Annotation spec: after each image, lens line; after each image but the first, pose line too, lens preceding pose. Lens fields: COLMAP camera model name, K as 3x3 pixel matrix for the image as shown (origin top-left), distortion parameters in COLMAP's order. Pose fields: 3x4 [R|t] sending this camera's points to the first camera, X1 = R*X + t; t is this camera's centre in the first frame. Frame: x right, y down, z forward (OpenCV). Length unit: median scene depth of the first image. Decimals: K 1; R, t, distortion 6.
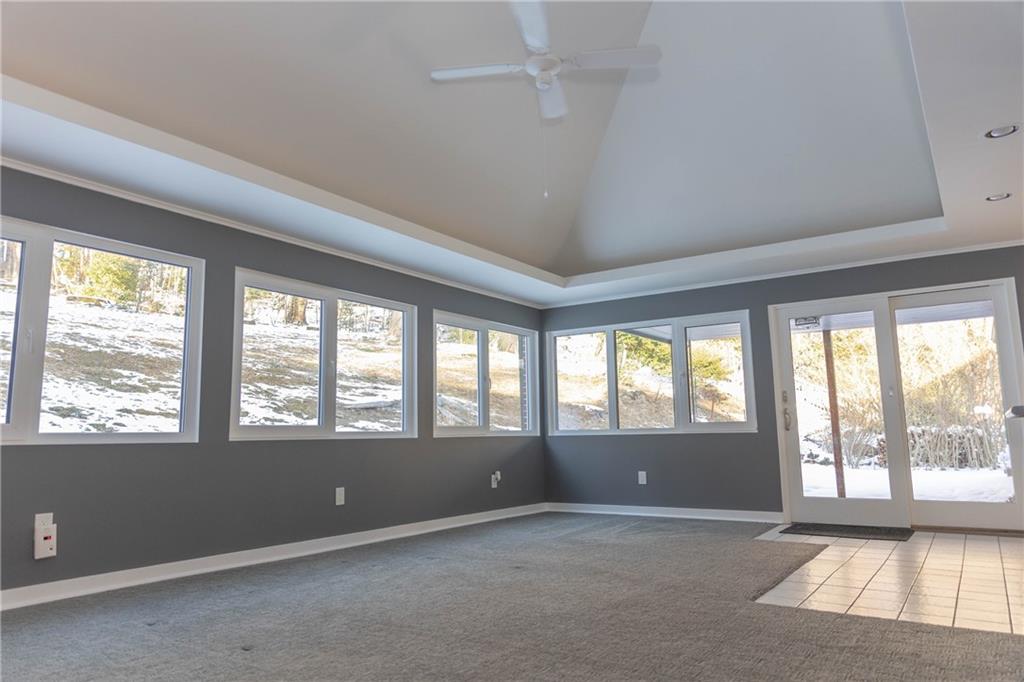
lens RADIAL K [[689.8, 0, 508.9], [0, 689.8, 336.3], [0, 0, 1]] dist [0.006962, -0.003425]
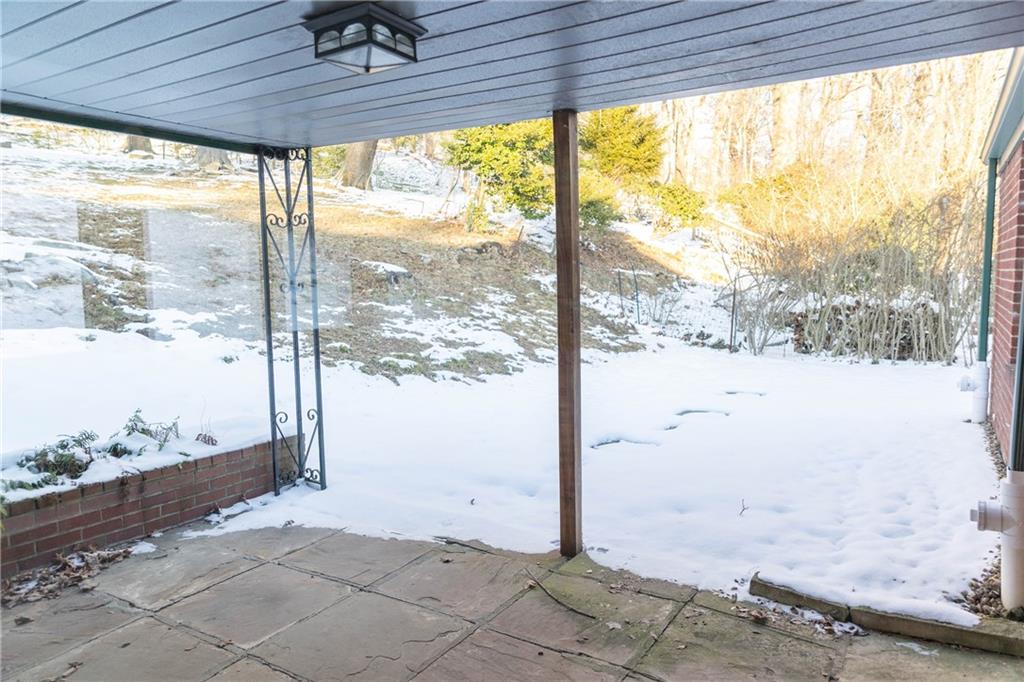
lens RADIAL K [[689.8, 0, 508.9], [0, 689.8, 336.3], [0, 0, 1]] dist [0.006962, -0.003425]
pose [[0.999496, -0.001009, 0.031743, 0.228883], [-0.006173, 0.974256, 0.225360, 0.014930], [-0.031154, -0.225443, 0.973758, 0.329404]]
